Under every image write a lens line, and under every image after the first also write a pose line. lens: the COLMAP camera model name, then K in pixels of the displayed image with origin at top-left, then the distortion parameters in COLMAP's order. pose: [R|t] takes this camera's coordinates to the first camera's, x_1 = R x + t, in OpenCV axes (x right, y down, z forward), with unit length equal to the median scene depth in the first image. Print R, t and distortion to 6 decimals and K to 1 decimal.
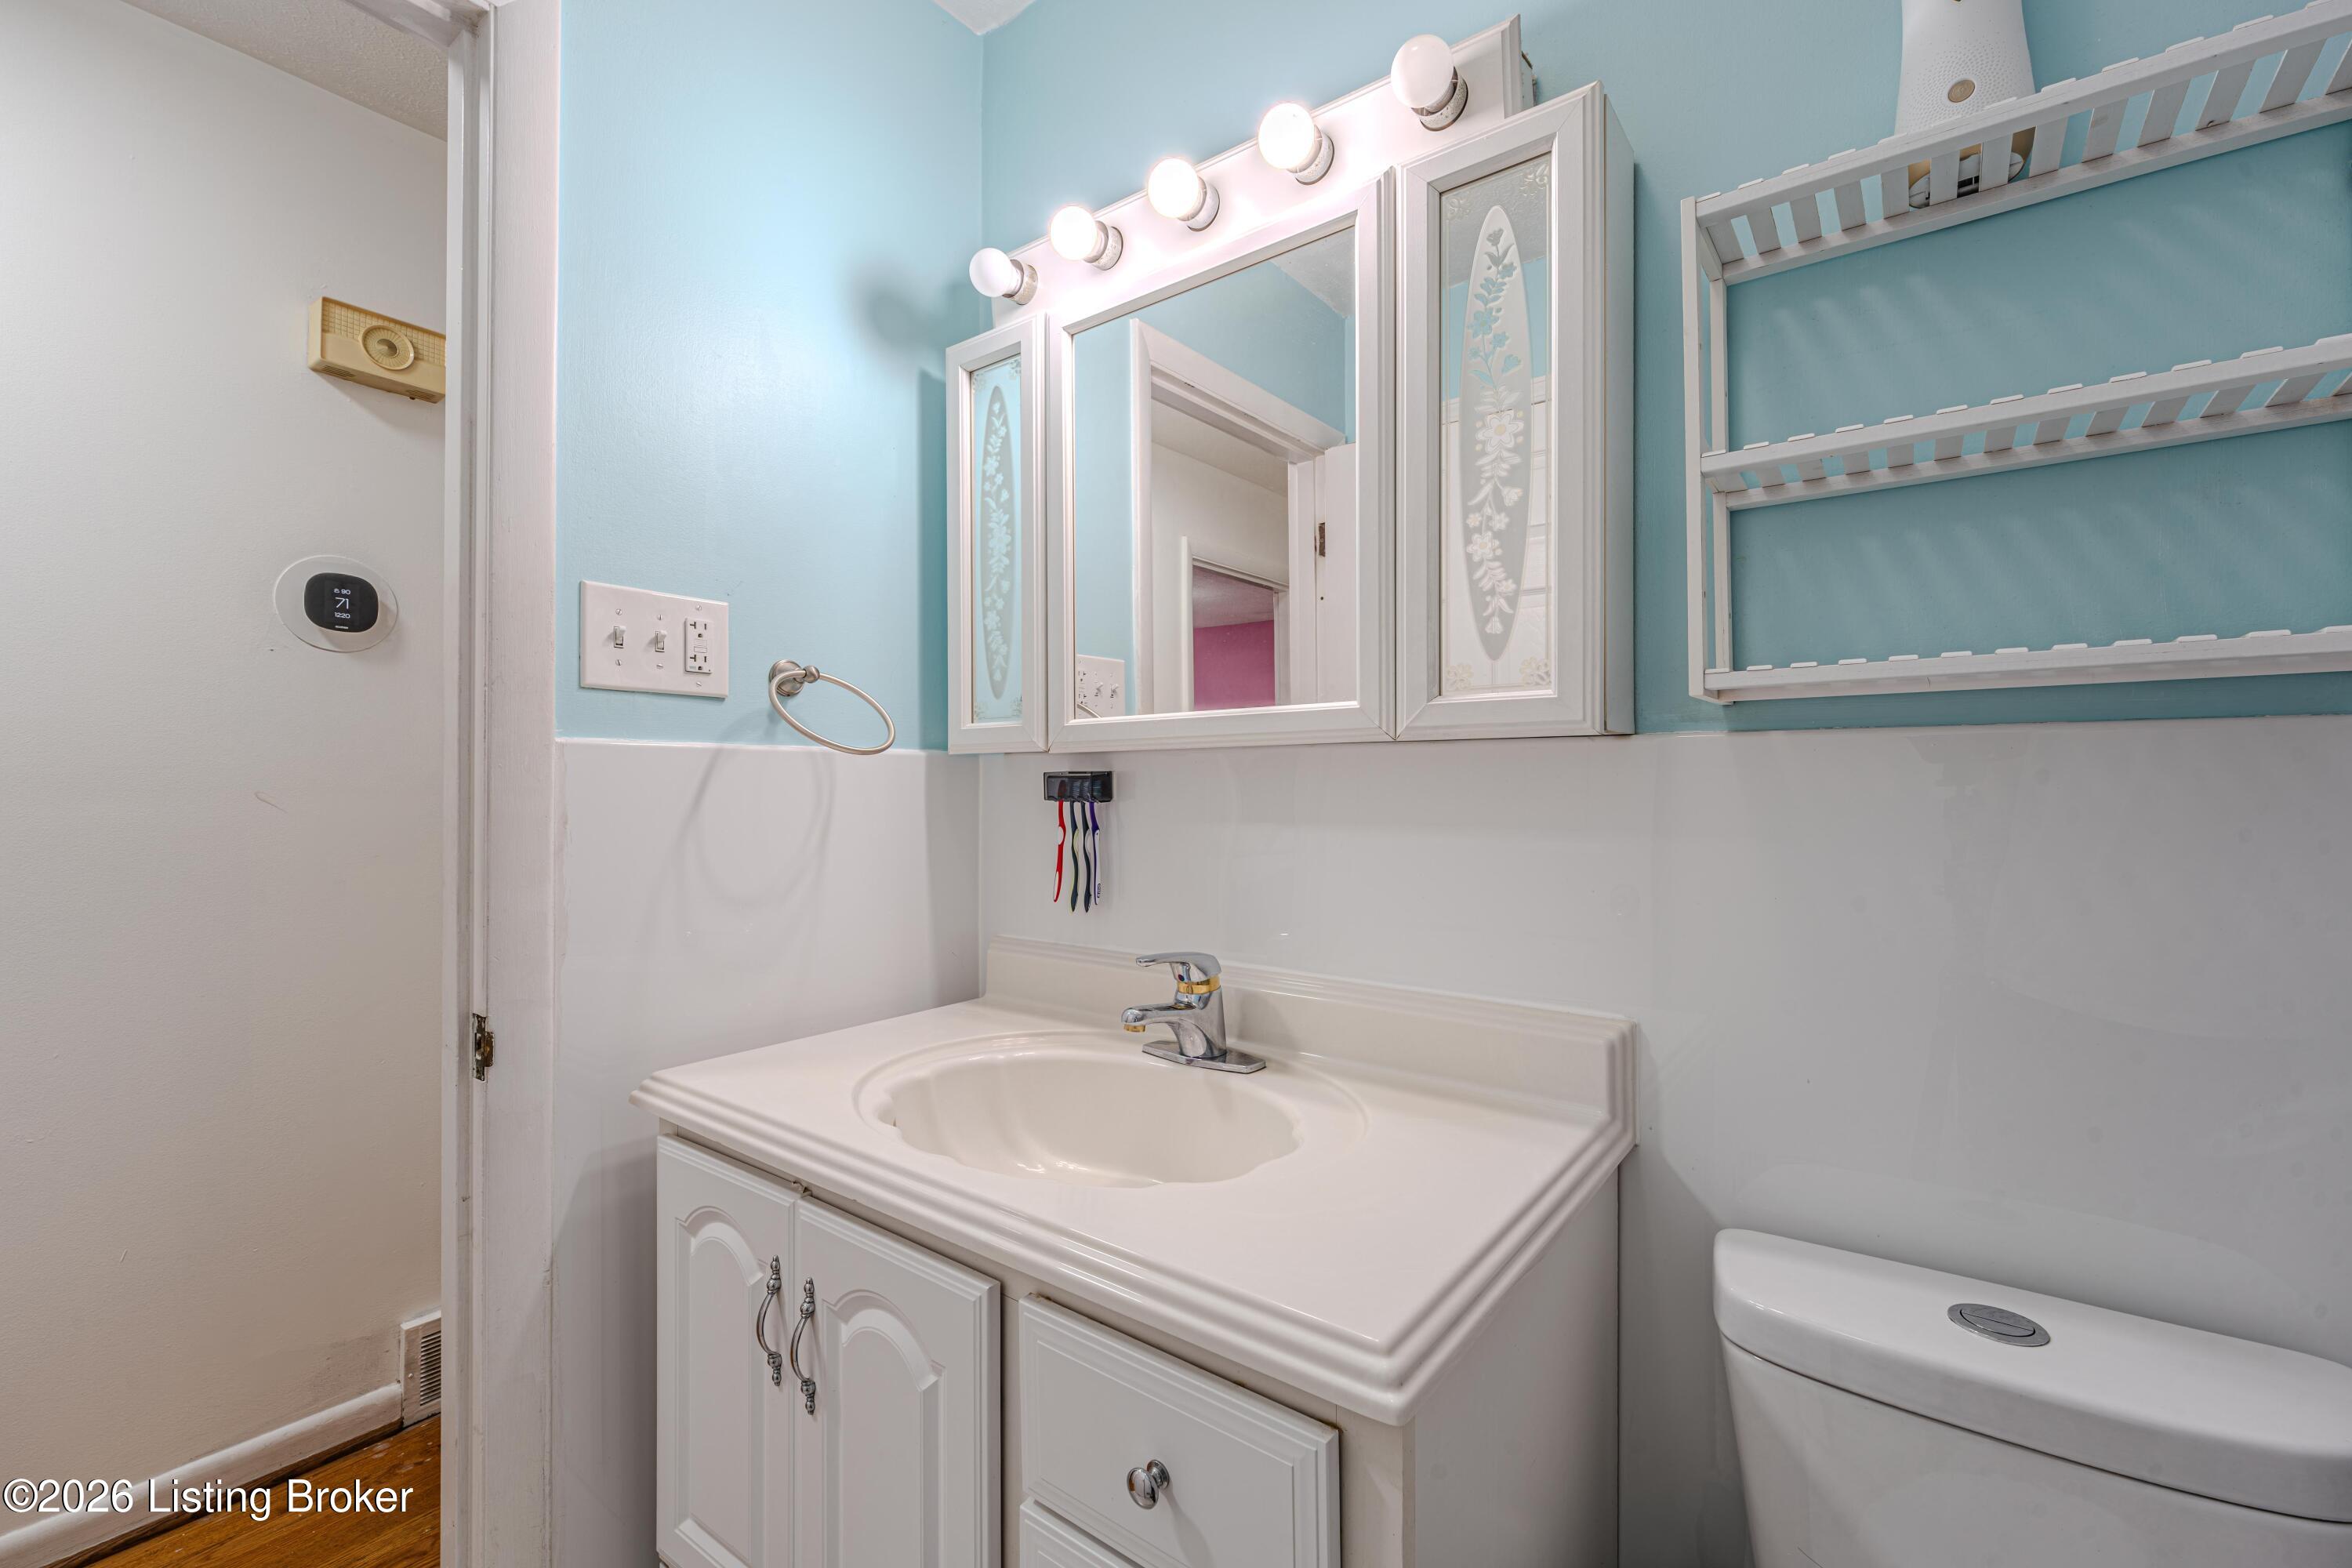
lens RADIAL K [[983.6, 0, 1176.0], [0, 983.6, 784.0], [0, 0, 1]] dist [0.013416, -0.000220]
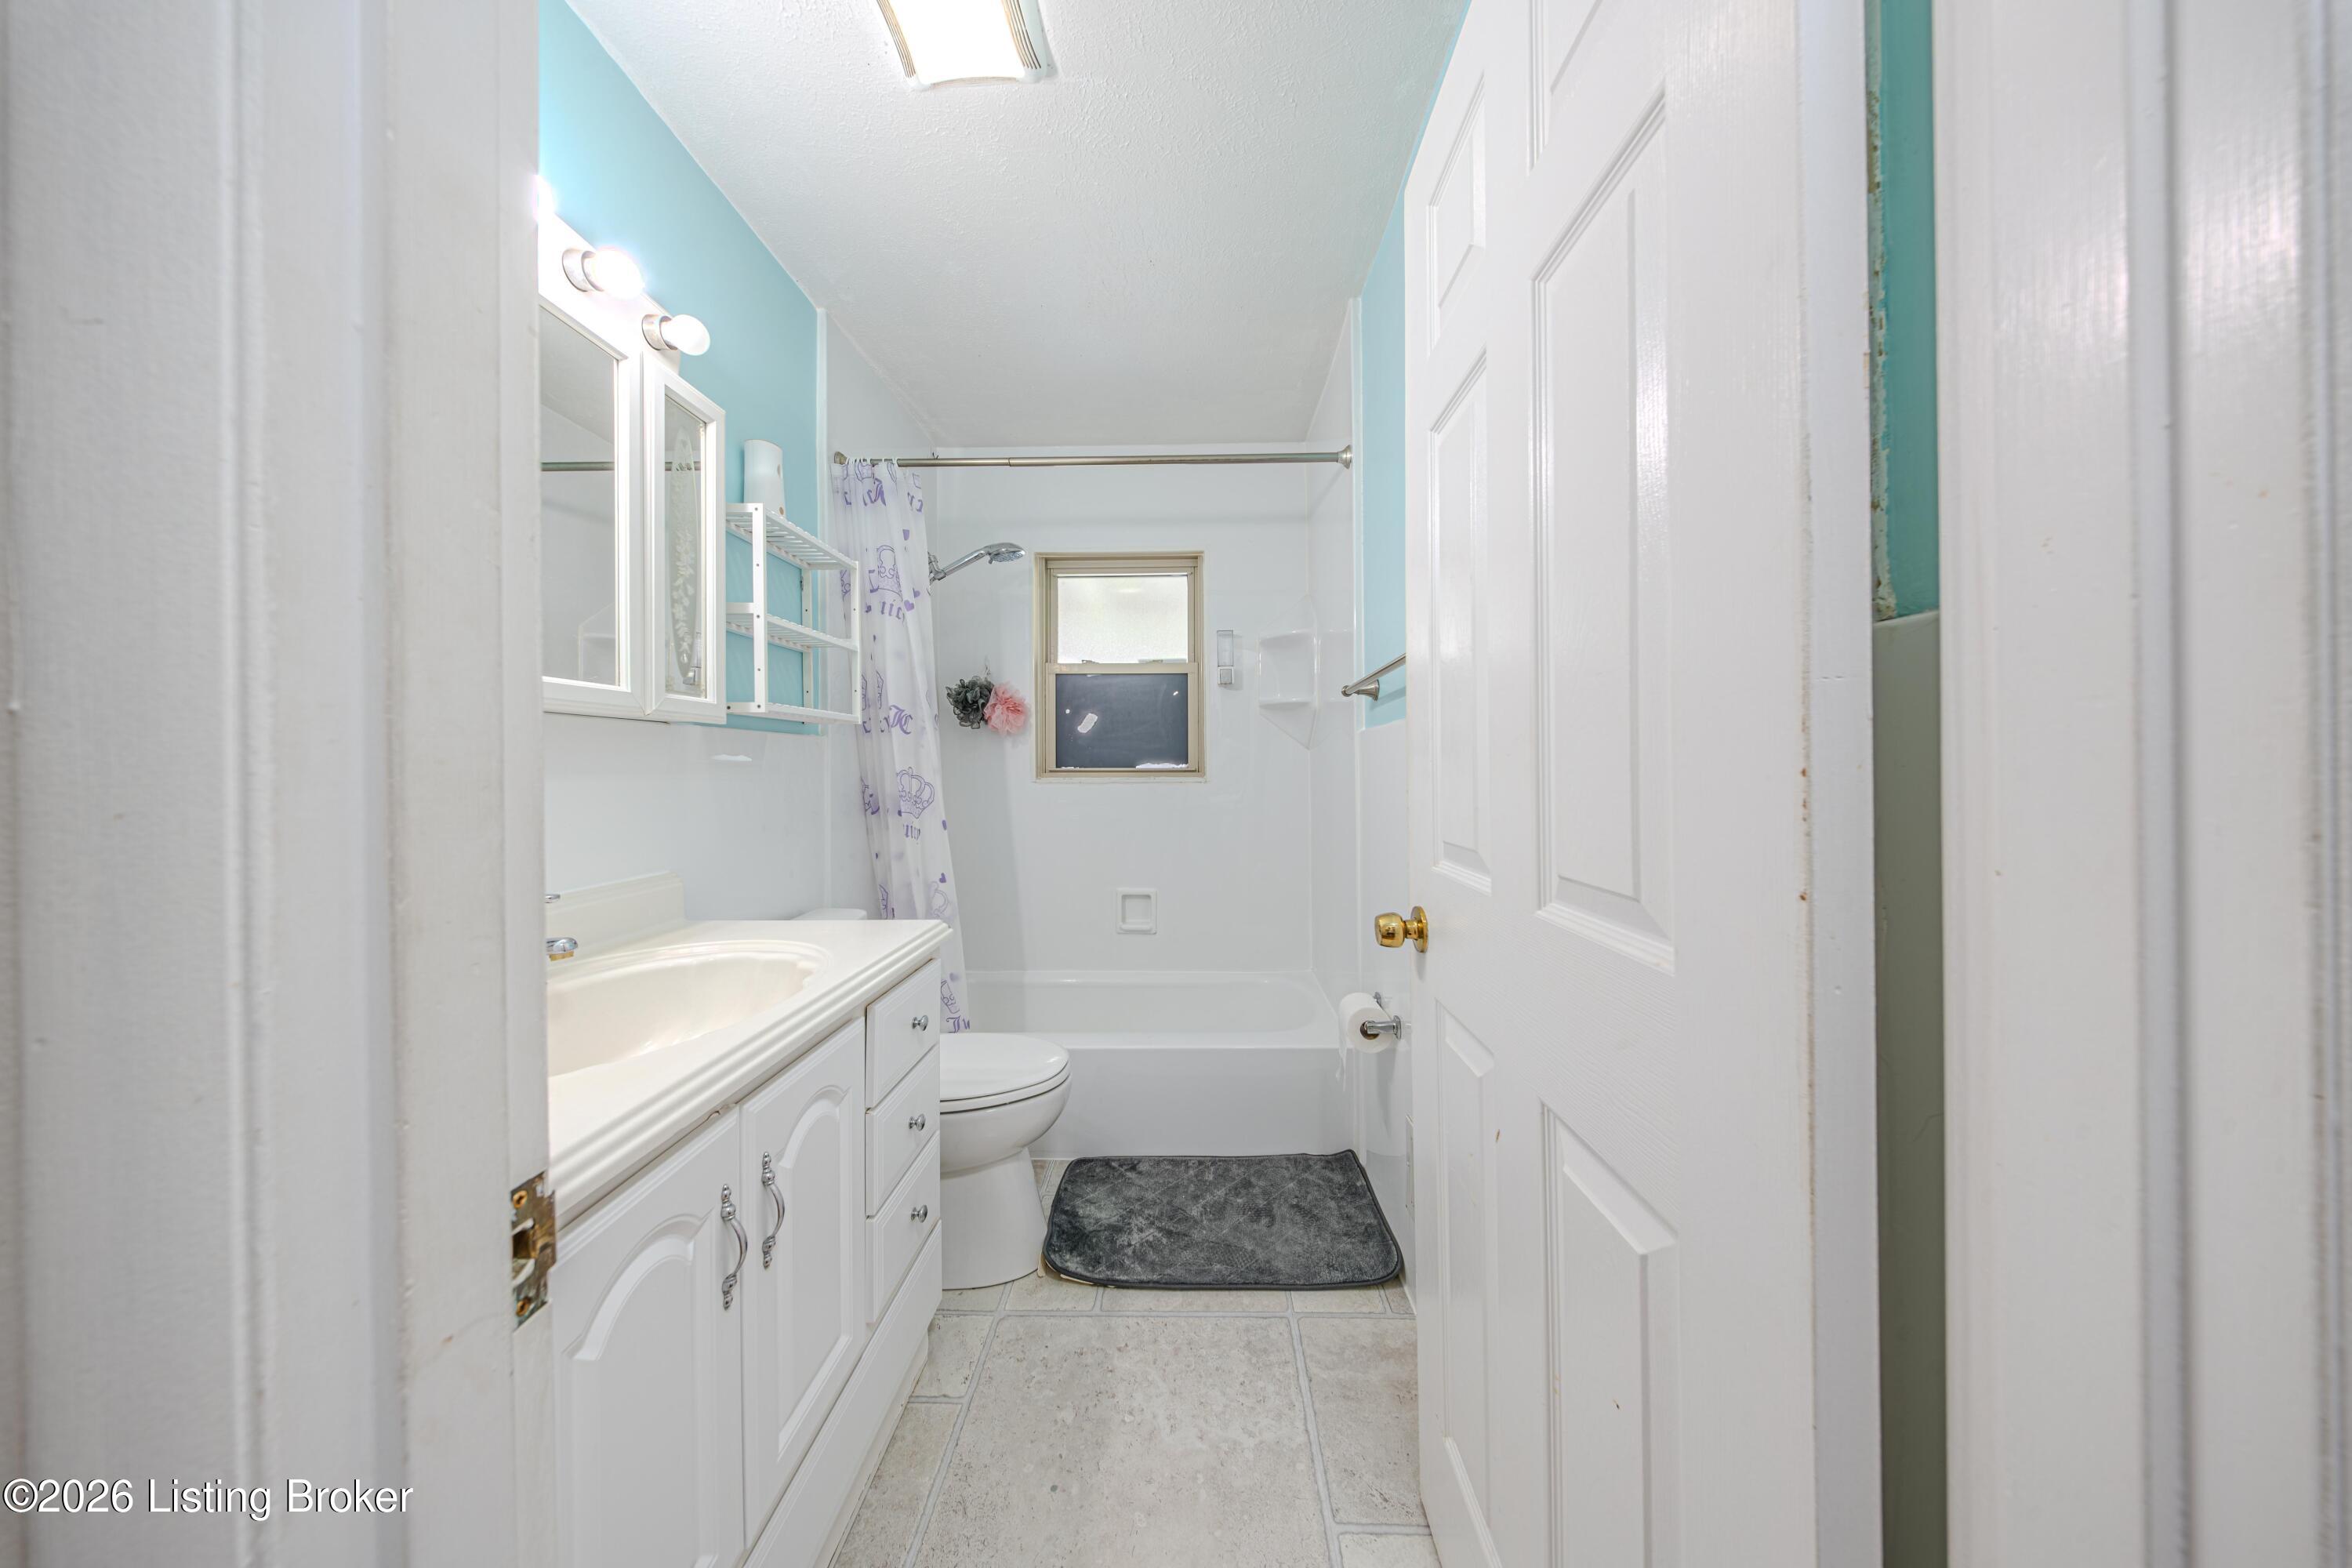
lens RADIAL K [[710.6, 0, 1178.0], [0, 710.6, 760.5], [0, 0, 1]] dist [0.009635, 0.000001]
pose [[-0.590410, -0.003354, 0.807096, -1.273032], [-0.011361, 0.999927, -0.004155, 0.022655], [-0.807023, -0.011623, -0.590405, 1.039673]]
